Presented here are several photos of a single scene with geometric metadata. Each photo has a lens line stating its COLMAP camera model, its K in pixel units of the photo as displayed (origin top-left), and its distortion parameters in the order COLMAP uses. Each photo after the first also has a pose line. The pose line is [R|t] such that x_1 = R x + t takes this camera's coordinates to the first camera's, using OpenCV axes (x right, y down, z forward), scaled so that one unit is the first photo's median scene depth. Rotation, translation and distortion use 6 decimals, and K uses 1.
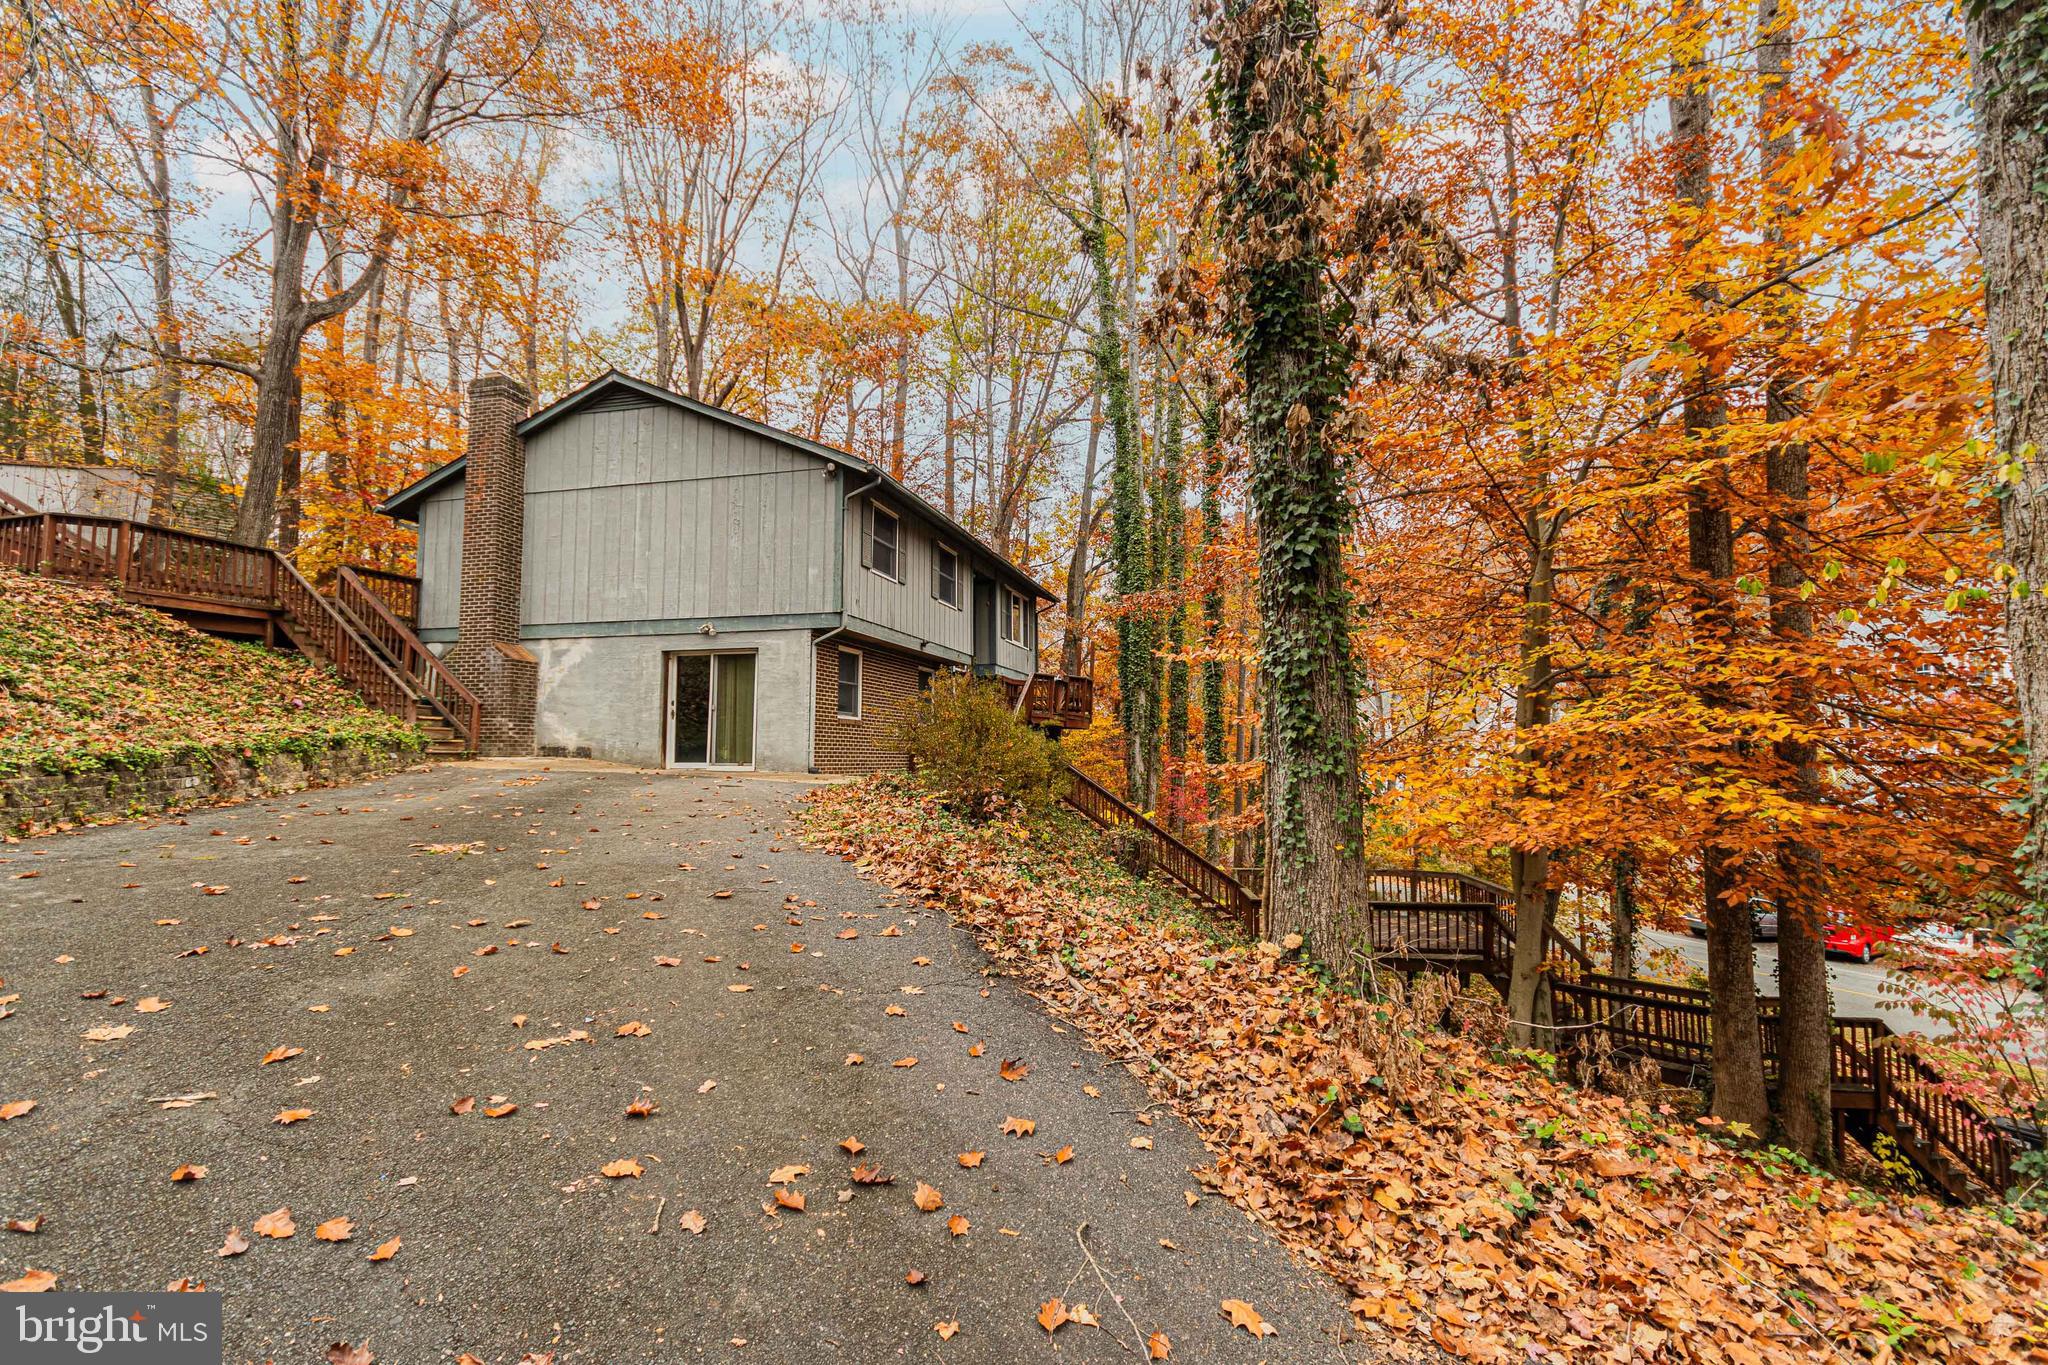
lens RADIAL K [[954.5, 0, 1023.3], [0, 954.5, 692.2], [0, 0, 1]] dist [0.001223, 0.000134]
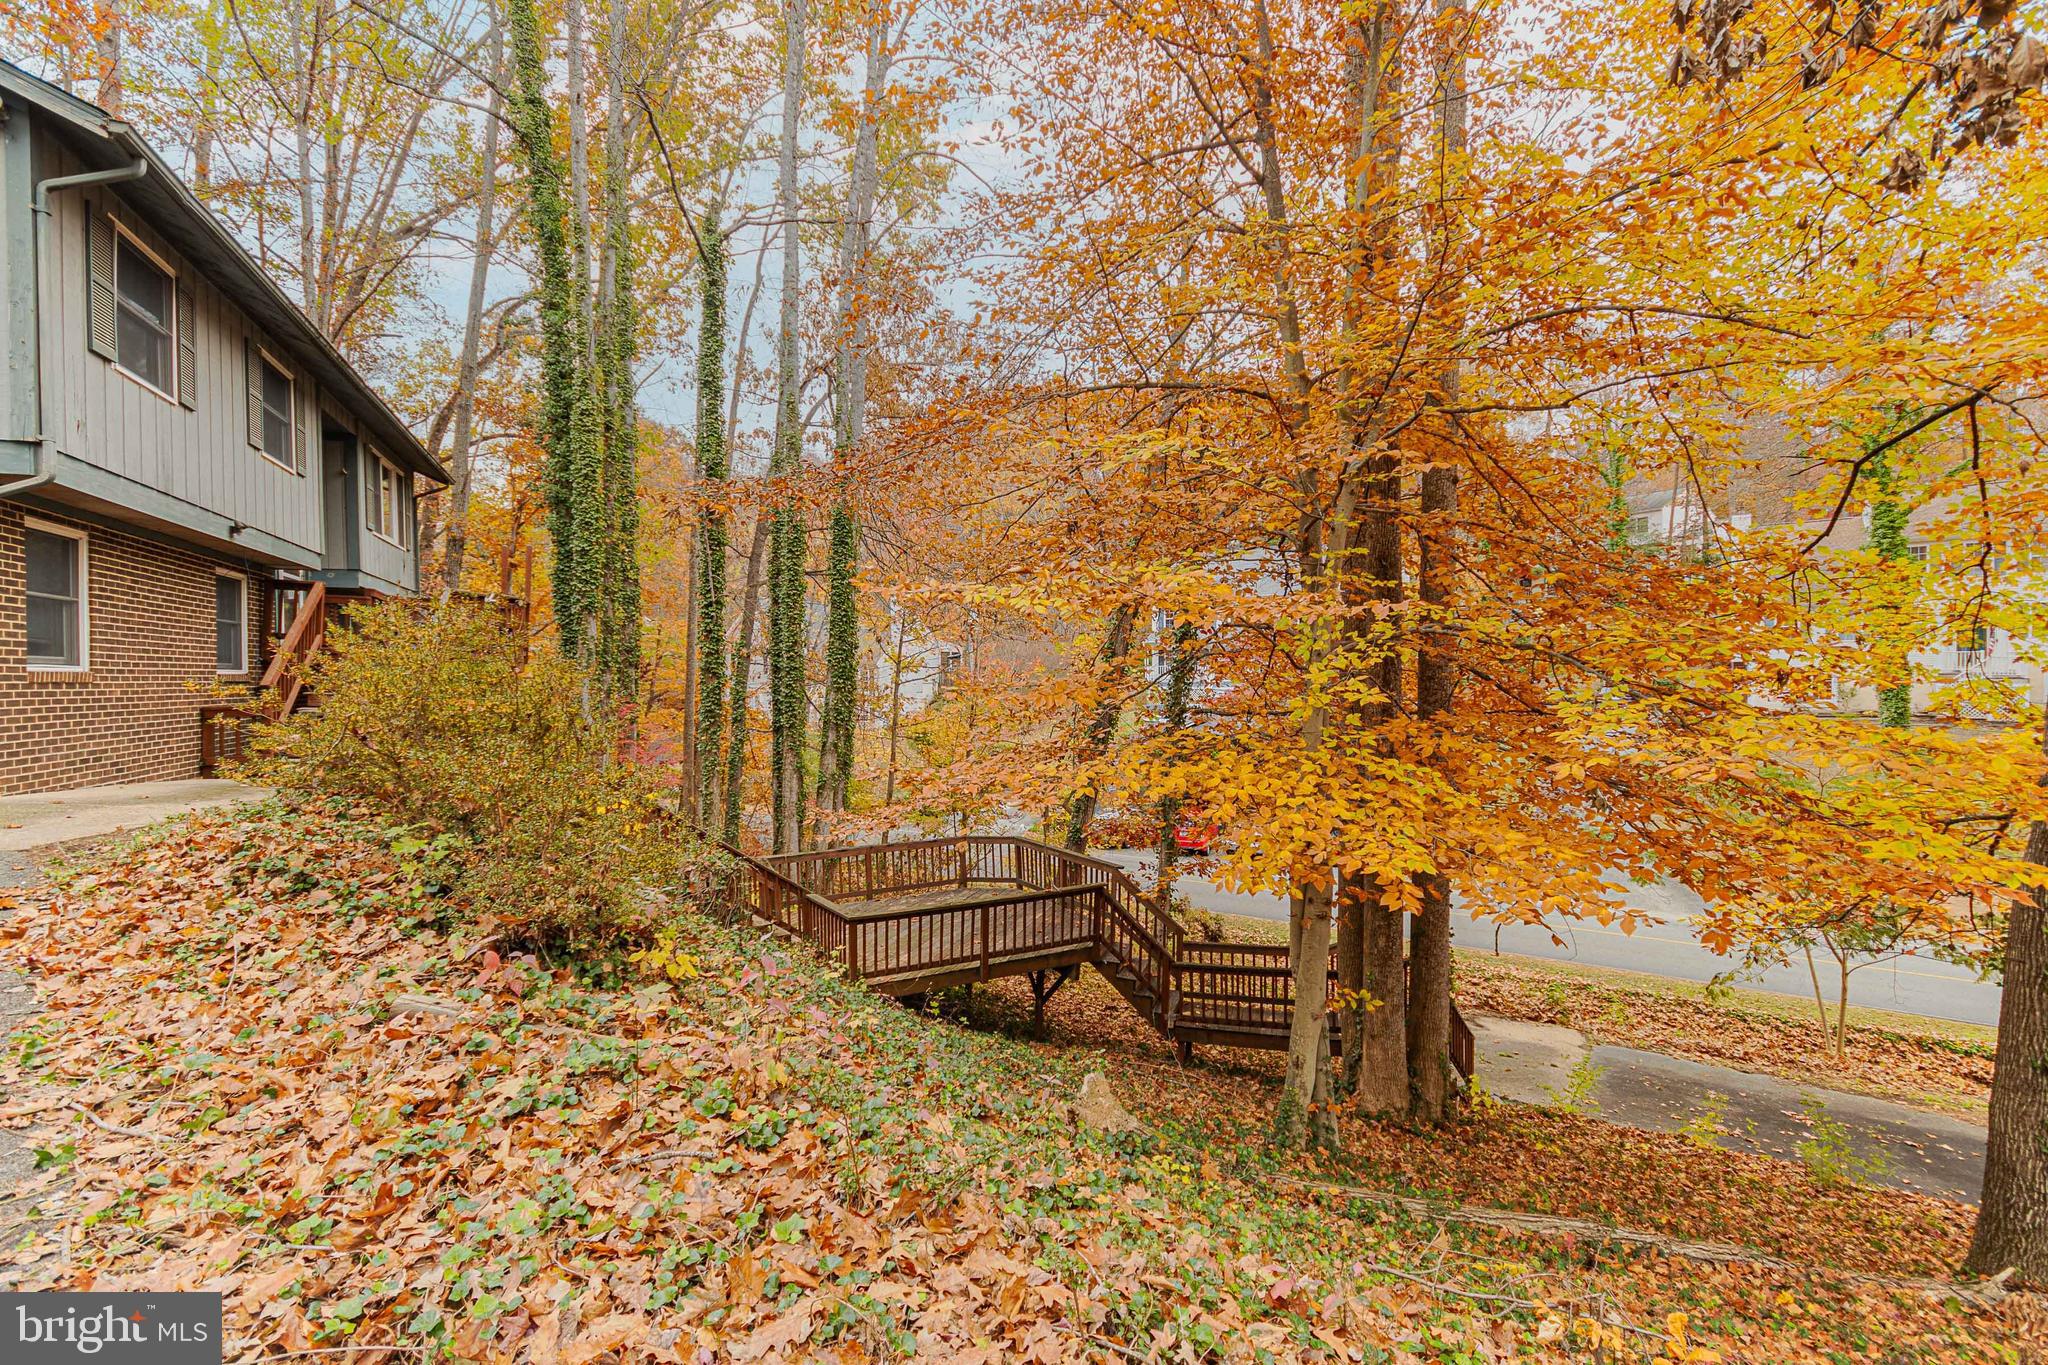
lens RADIAL K [[954.5, 0, 1023.3], [0, 954.5, 692.2], [0, 0, 1]] dist [0.001223, 0.000134]
pose [[0.798393, -0.011805, 0.602021, -0.081374], [-0.038974, 0.996698, 0.071231, -0.014631], [-0.600874, -0.080334, 0.795297, 0.311307]]
